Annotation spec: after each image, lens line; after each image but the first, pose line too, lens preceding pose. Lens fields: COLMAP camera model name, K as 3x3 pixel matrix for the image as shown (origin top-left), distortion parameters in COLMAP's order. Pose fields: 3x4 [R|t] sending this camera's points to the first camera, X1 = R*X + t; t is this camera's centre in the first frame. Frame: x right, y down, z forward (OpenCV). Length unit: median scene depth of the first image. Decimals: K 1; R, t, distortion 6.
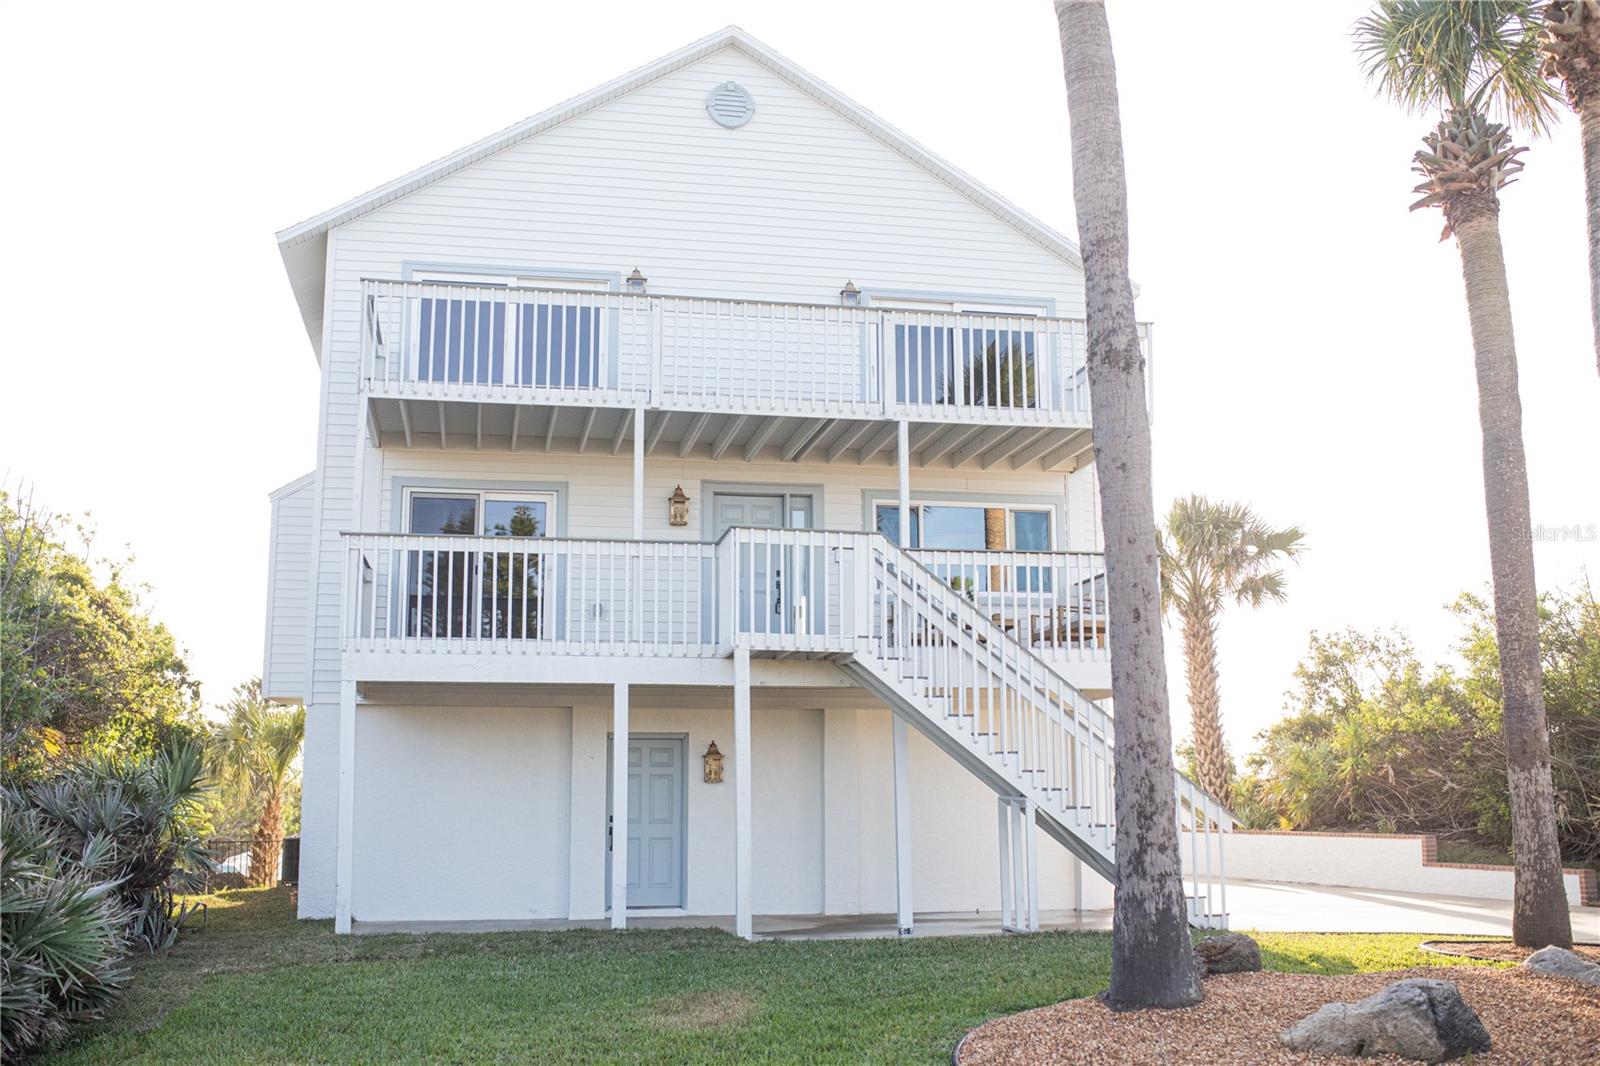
lens RADIAL K [[1573.9, 0, 800.0], [0, 1573.9, 533.0], [0, 0, 1]] dist [0.003179, -0.007825]
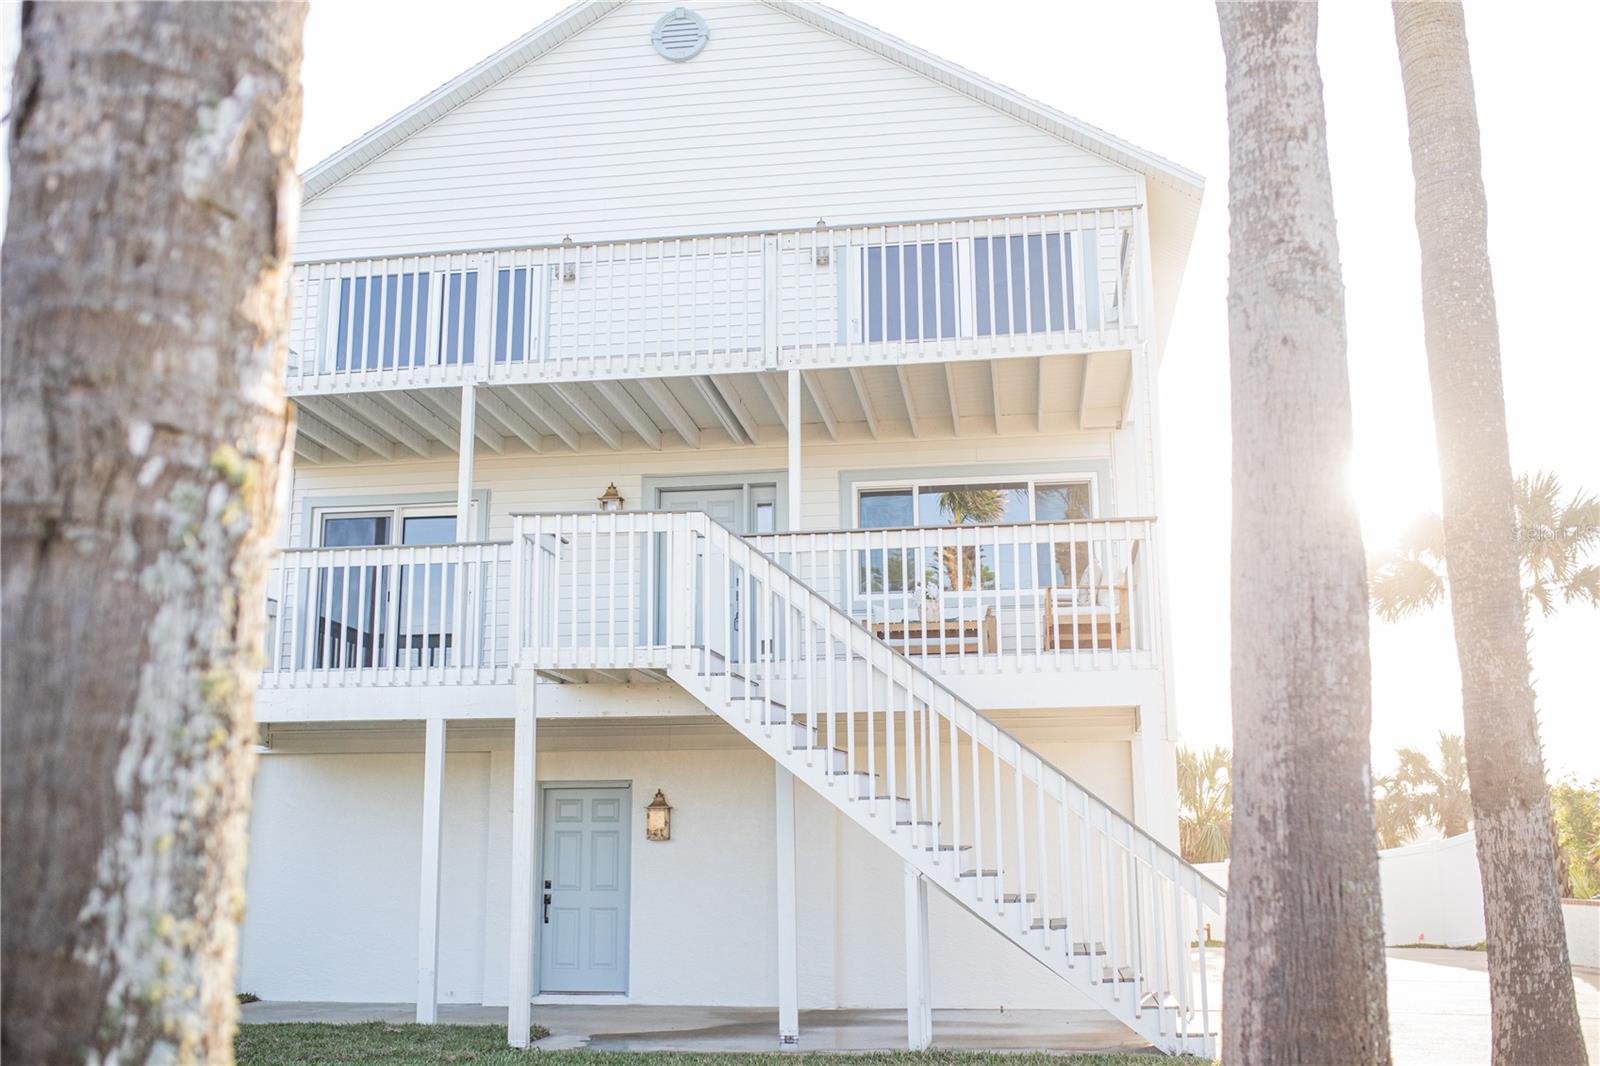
lens RADIAL K [[1522.5, 0, 800.0], [0, 1522.5, 533.0], [0, 0, 1]] dist [-0.016812, 0.009697]
pose [[0.939645, -0.071556, -0.334584, 0.299267], [0.058016, 0.997047, -0.050304, 0.044723], [0.337196, 0.027857, 0.941022, 0.285253]]
